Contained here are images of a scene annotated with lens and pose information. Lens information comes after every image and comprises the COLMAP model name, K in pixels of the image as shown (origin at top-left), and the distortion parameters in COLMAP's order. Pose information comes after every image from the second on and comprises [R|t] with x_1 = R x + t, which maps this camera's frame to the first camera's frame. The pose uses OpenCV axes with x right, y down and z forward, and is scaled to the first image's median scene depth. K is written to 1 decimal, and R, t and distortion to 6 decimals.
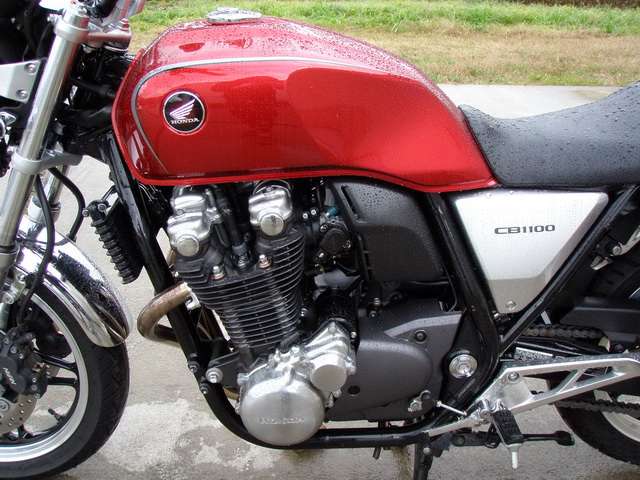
lens RADIAL K [[711.9, 0, 315.5], [0, 711.9, 251.0], [0, 0, 1]] dist [-0.202806, 0.188351]
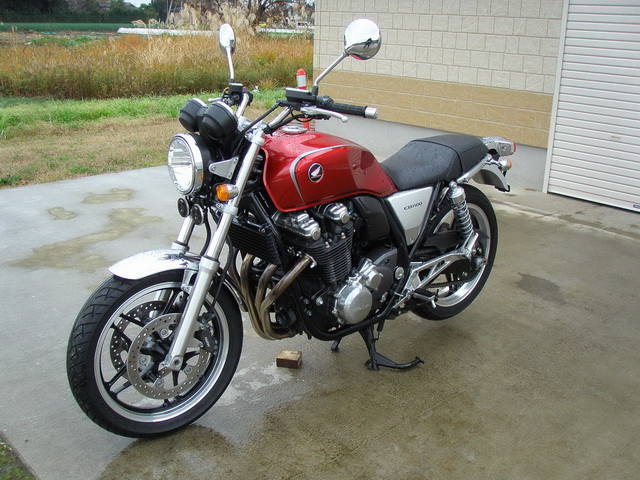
lens RADIAL K [[711.9, 0, 315.5], [0, 711.9, 251.0], [0, 0, 1]] dist [-0.202806, 0.188351]
pose [[0.757773, -0.189986, 0.624248, -1.458276], [0.263959, 0.964156, -0.026983, 0.092577], [-0.596746, 0.185223, 0.780760, -0.642700]]
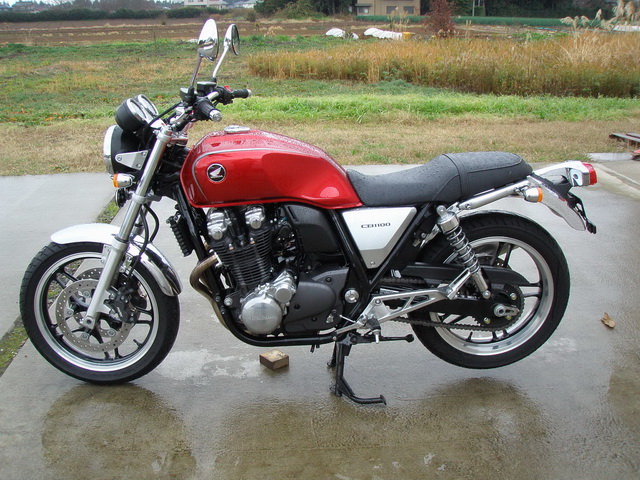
lens RADIAL K [[711.9, 0, 315.5], [0, 711.9, 251.0], [0, 0, 1]] dist [-0.202806, 0.188351]
pose [[0.999591, -0.020072, 0.020346, 0.071590], [0.022366, 0.992568, -0.119621, 0.292796], [-0.017794, 0.120027, 0.992611, -1.093938]]
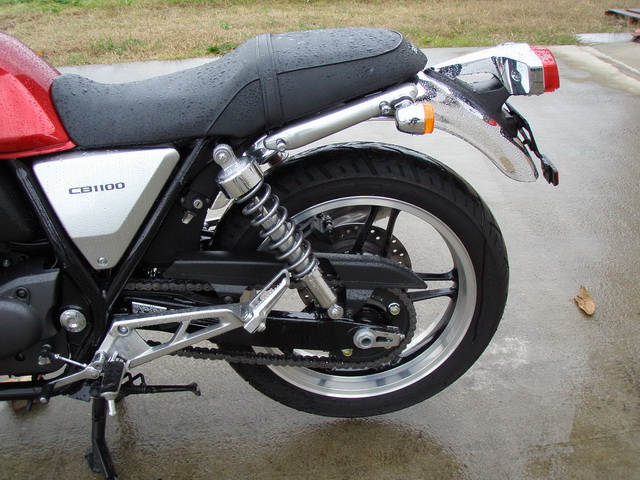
lens RADIAL K [[711.9, 0, 315.5], [0, 711.9, 251.0], [0, 0, 1]] dist [-0.202806, 0.188351]
pose [[0.998778, -0.044978, 0.020463, 0.591166], [0.044203, 0.998342, 0.036858, 0.038478], [-0.022087, -0.035909, 0.999111, -0.057233]]
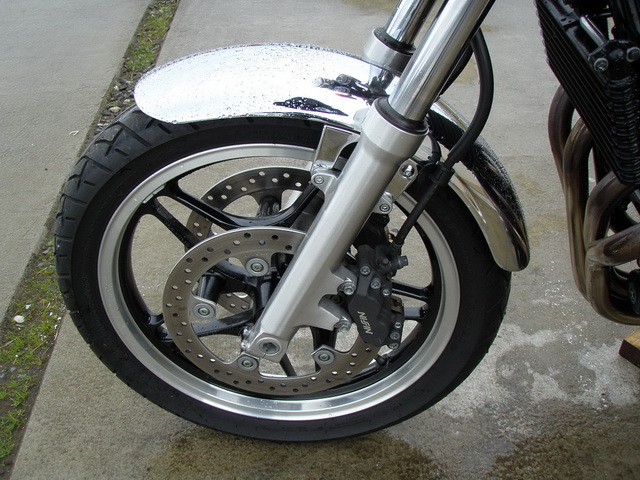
lens RADIAL K [[711.9, 0, 315.5], [0, 711.9, 251.0], [0, 0, 1]] dist [-0.202806, 0.188351]
pose [[0.999383, -0.016754, -0.030857, -0.530177], [0.023280, 0.974052, 0.225124, -0.036384], [0.026285, -0.225703, 0.973841, 0.417325]]
